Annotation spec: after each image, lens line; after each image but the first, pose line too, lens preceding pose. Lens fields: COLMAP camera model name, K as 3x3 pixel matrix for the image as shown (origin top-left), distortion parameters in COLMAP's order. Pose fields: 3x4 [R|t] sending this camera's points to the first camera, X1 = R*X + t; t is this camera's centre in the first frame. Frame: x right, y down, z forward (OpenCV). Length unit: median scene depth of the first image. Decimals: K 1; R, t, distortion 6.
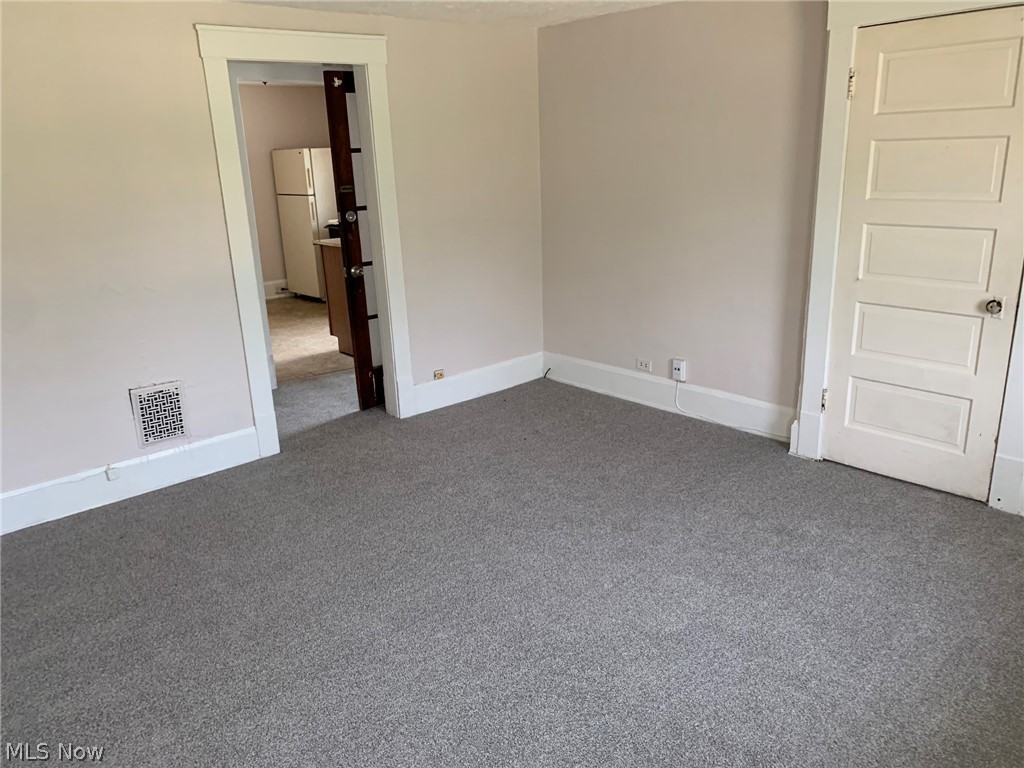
lens RADIAL K [[785.1, 0, 513.0], [0, 785.1, 386.1], [0, 0, 1]] dist [0.025833, -0.016737]
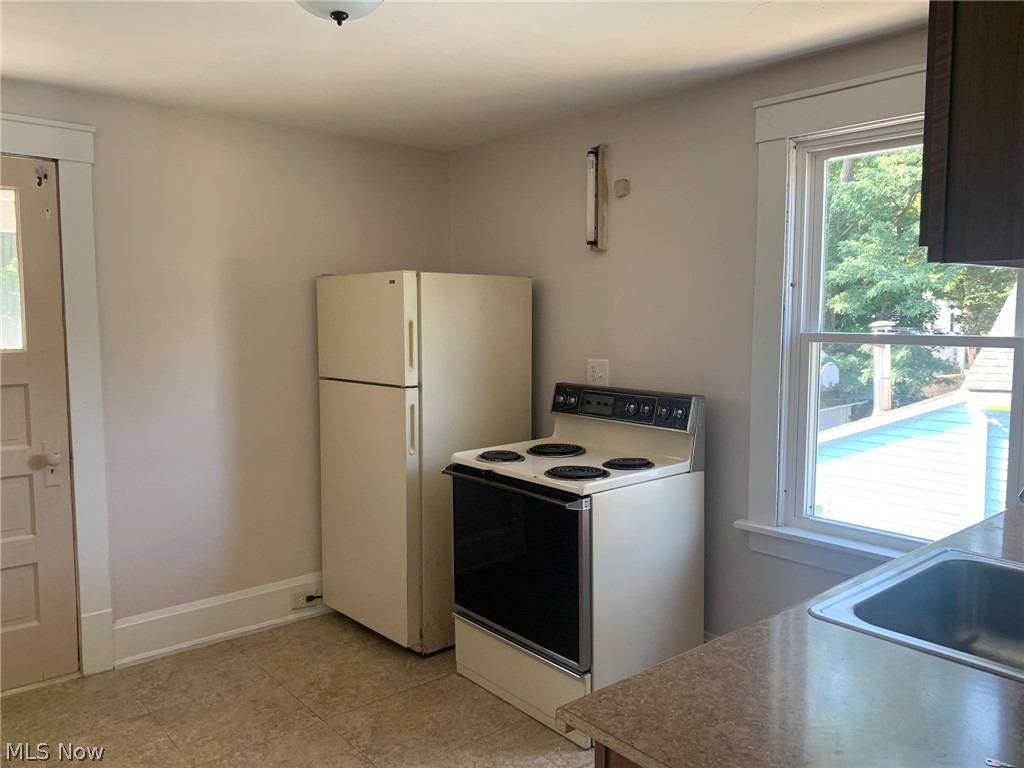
lens RADIAL K [[785.1, 0, 511.7], [0, 785.1, 380.9], [0, 0, 1]] dist [0.025833, -0.016737]
pose [[0.999065, 0.043205, -0.001233, -0.206098], [-0.042594, 0.979274, -0.198010, -0.169999], [-0.007348, 0.197877, 0.980199, 0.616683]]
